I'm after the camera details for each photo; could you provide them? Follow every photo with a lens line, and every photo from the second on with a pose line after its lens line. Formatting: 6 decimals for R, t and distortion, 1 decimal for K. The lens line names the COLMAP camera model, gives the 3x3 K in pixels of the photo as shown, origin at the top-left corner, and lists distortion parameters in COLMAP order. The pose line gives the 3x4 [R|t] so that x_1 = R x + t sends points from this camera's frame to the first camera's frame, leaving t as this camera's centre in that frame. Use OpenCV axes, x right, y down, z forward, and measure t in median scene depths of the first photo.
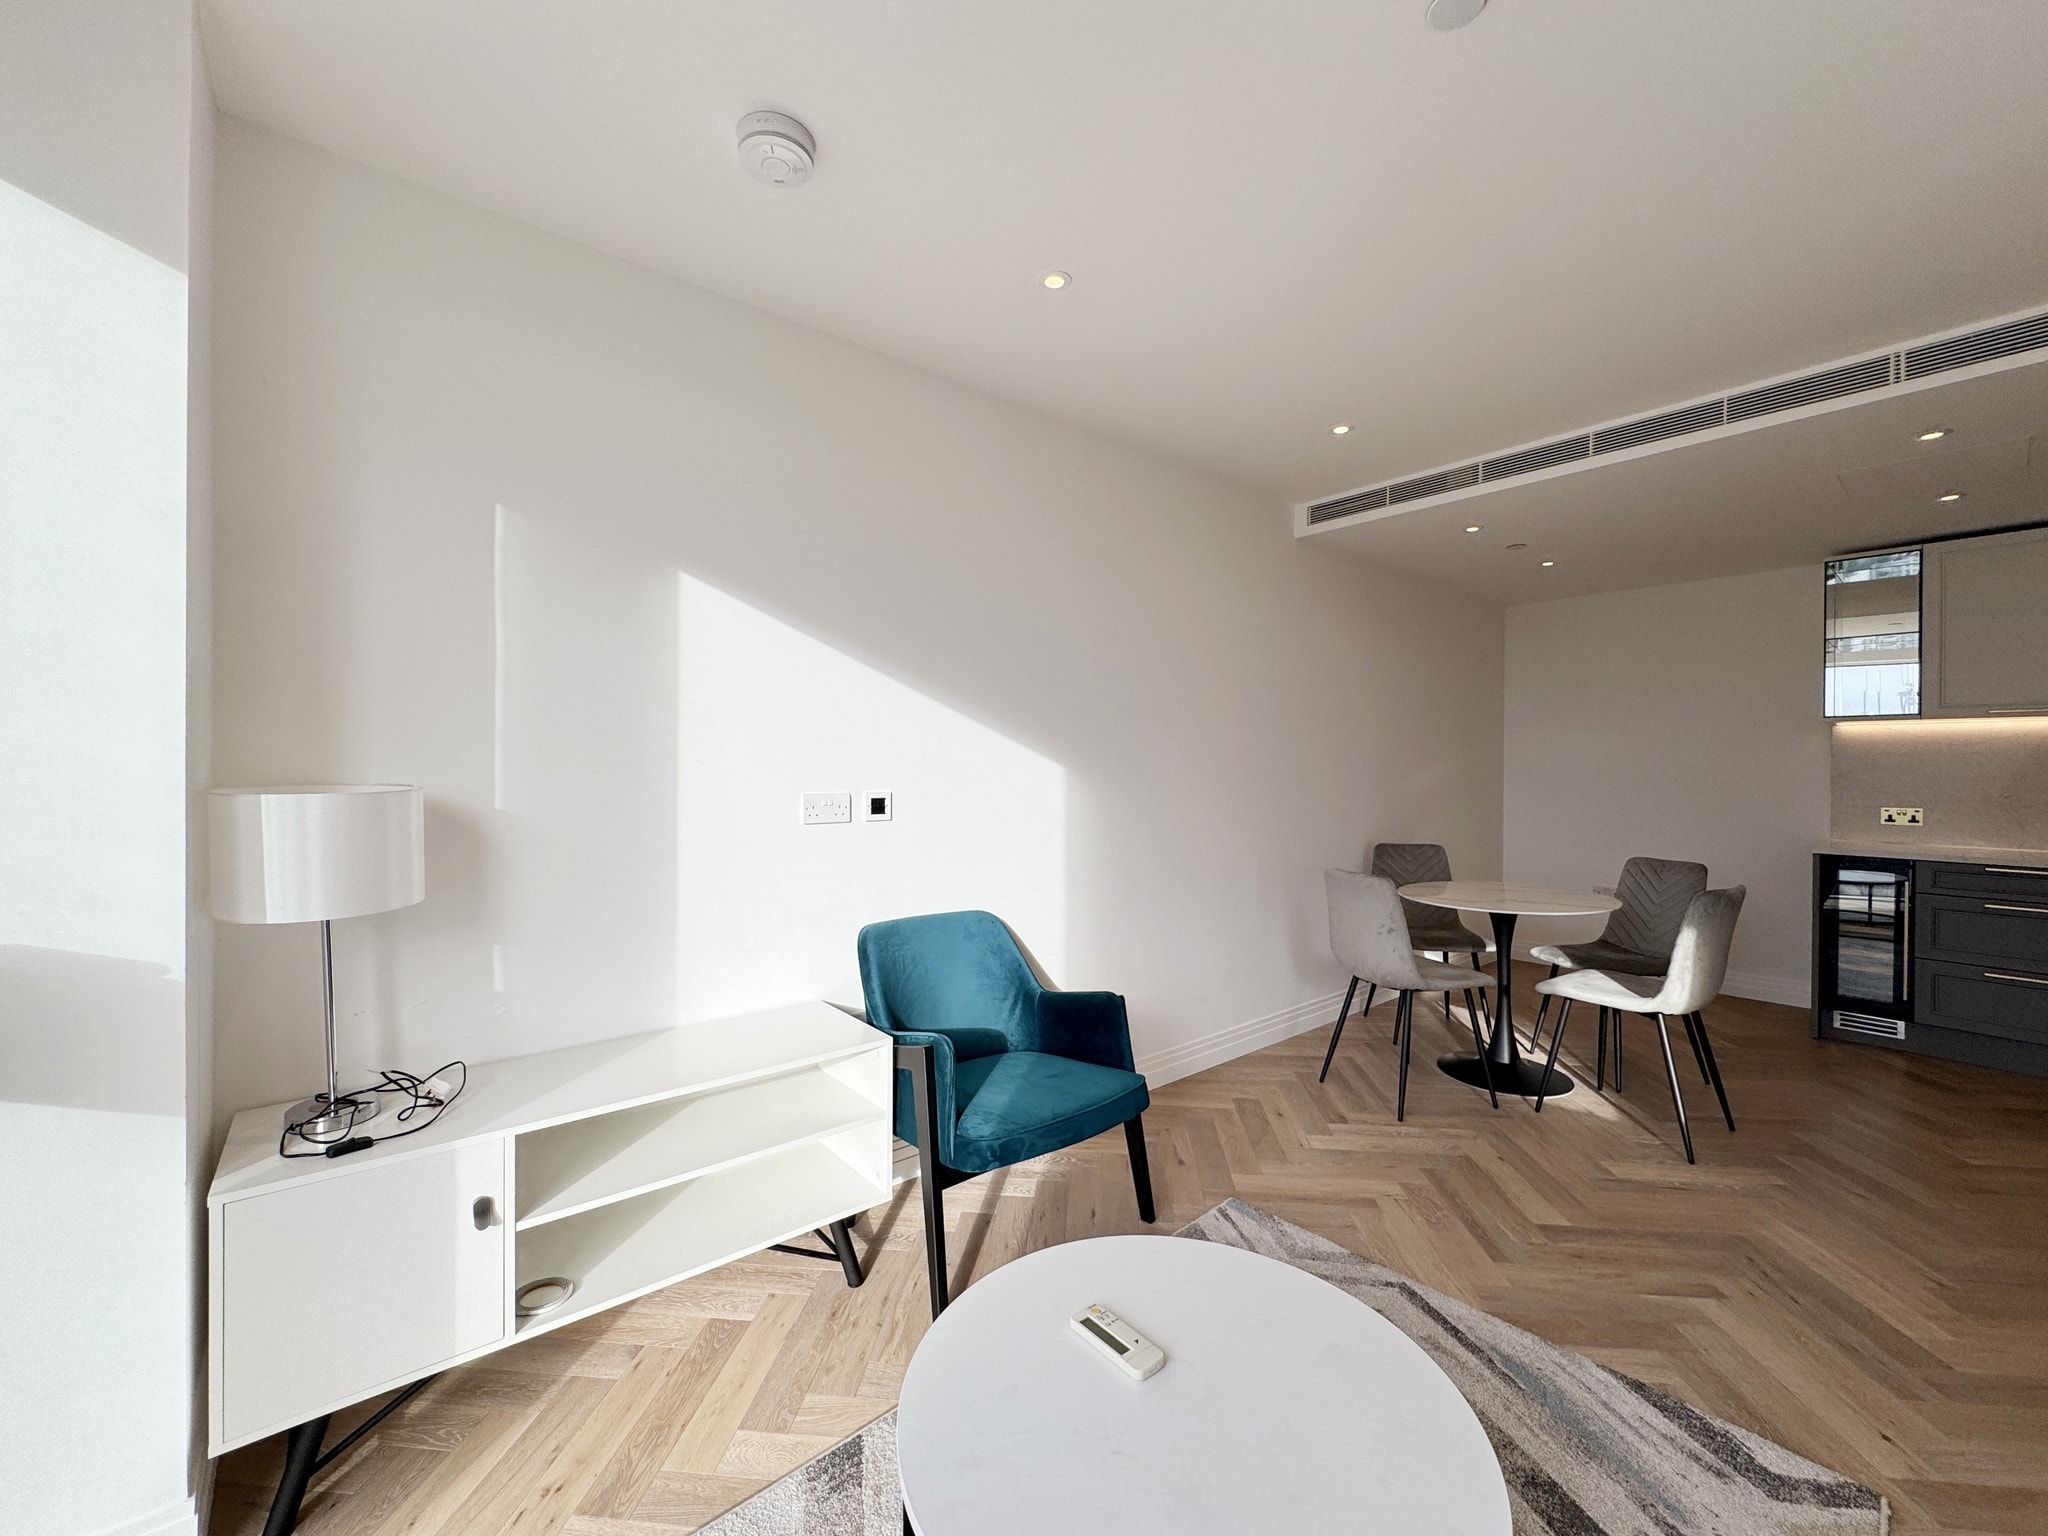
lens RADIAL K [[818.7, 0, 1023.3], [0, 818.7, 765.1], [0, 0, 1]] dist [-0.003857, 0.001060]
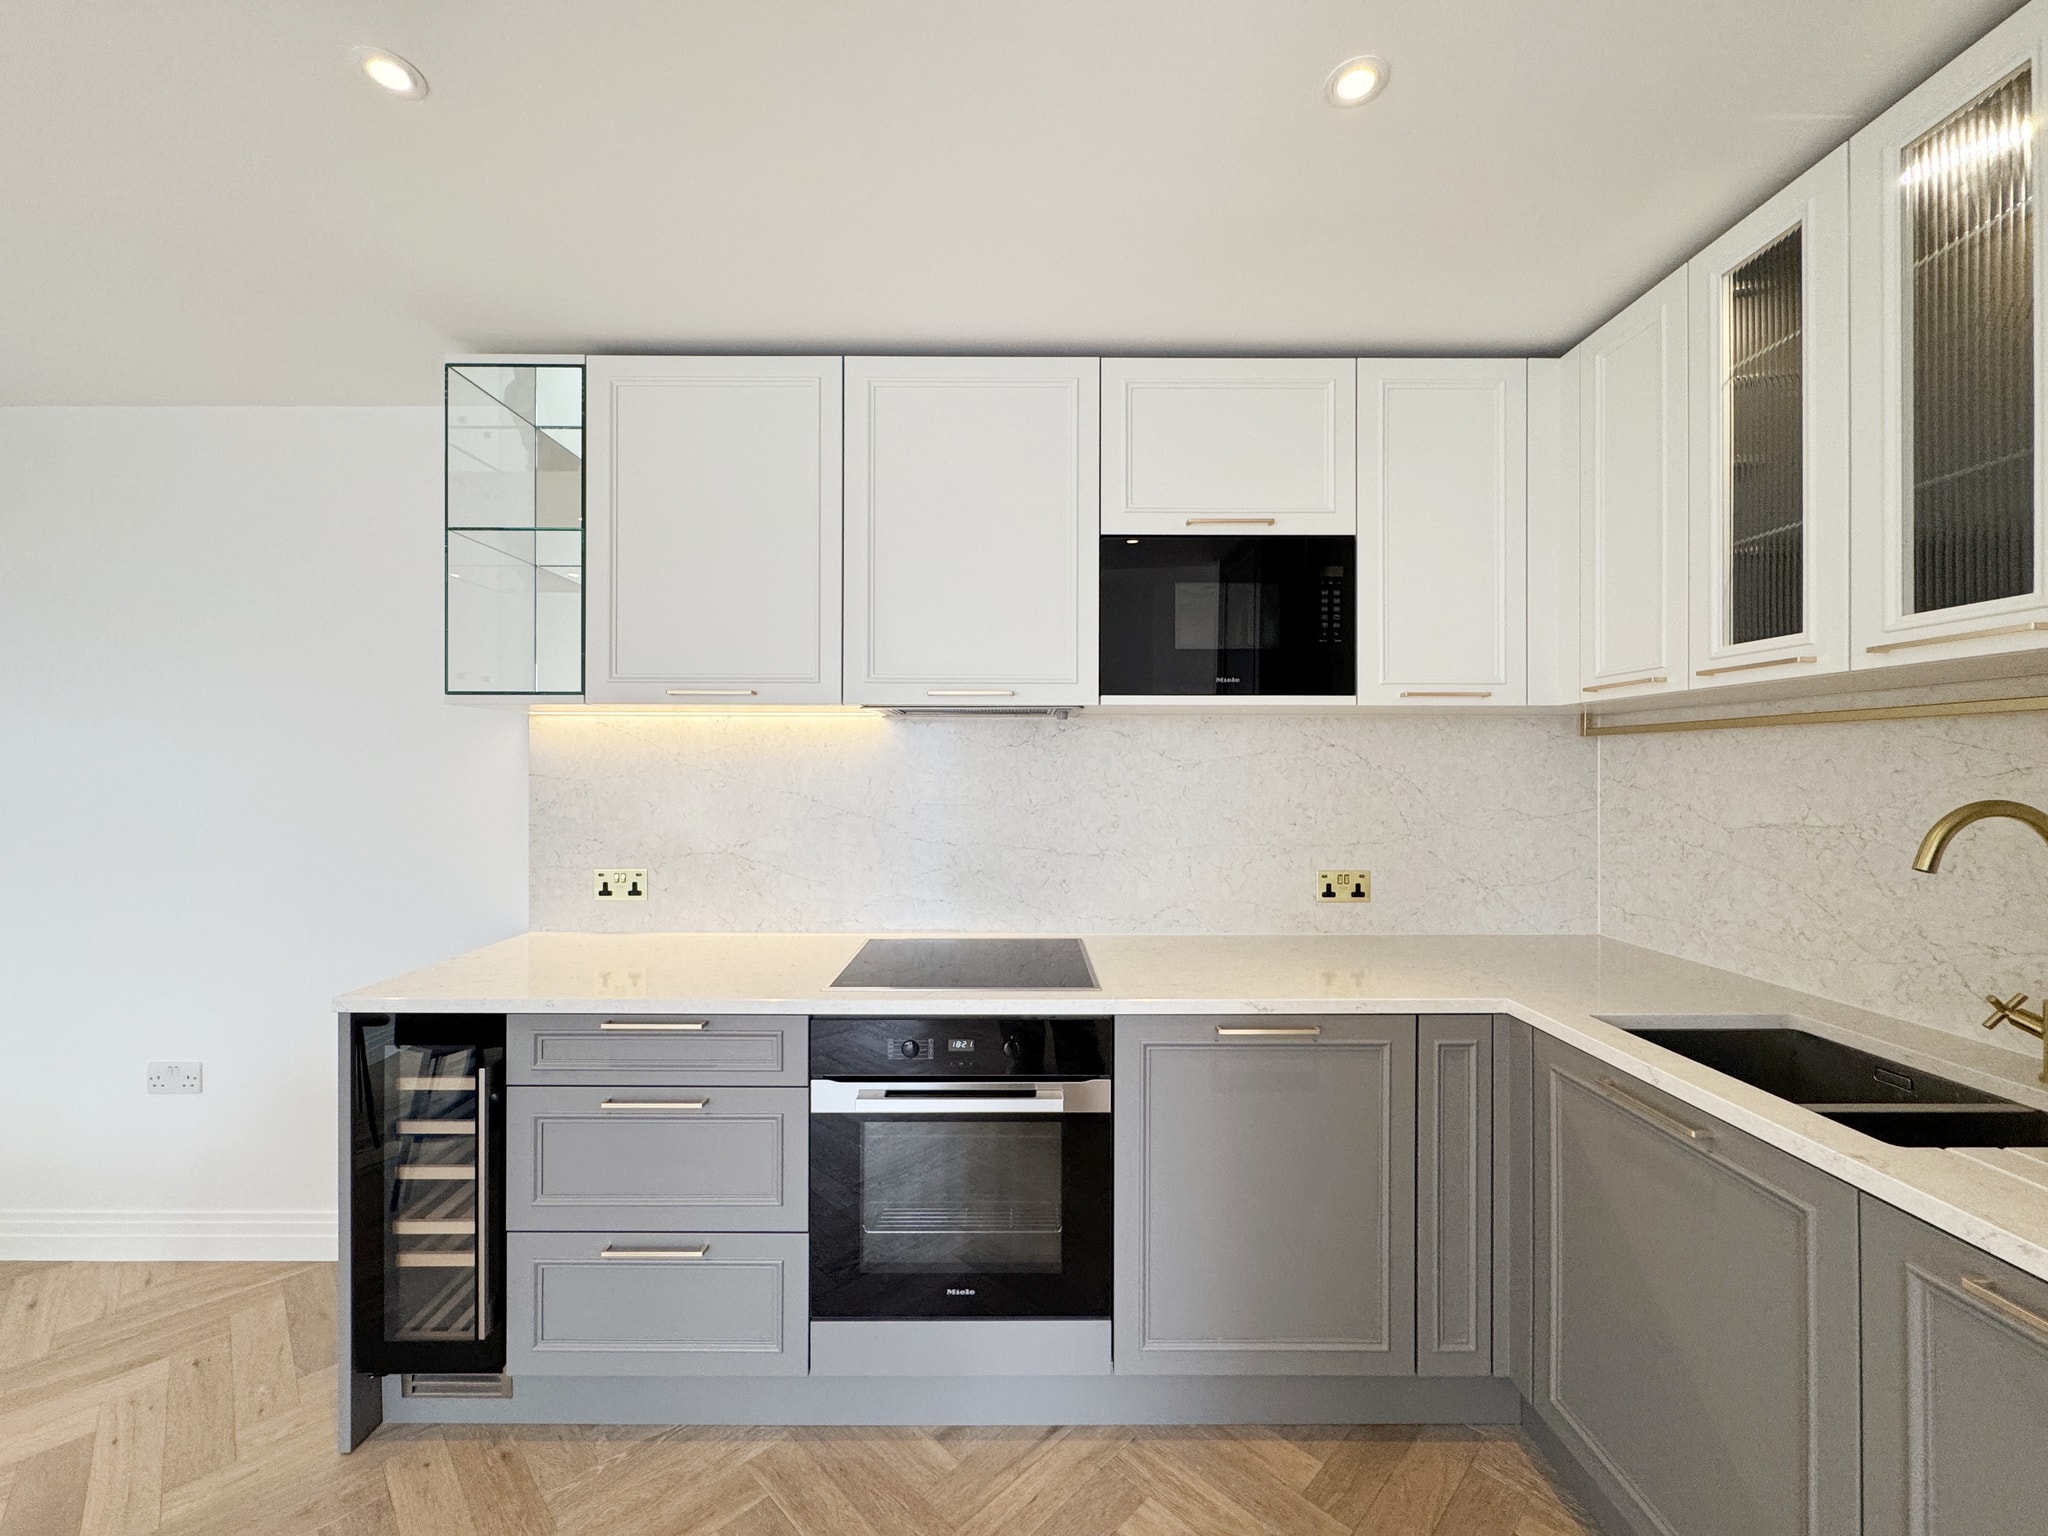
lens RADIAL K [[818.7, 0, 1020.7], [0, 818.7, 771.9], [0, 0, 1]] dist [-0.003857, 0.001060]
pose [[0.636622, -0.003995, 0.771166, 1.190274], [0.001068, 0.999990, 0.004299, -0.021275], [-0.771176, -0.001913, 0.636620, 0.639818]]
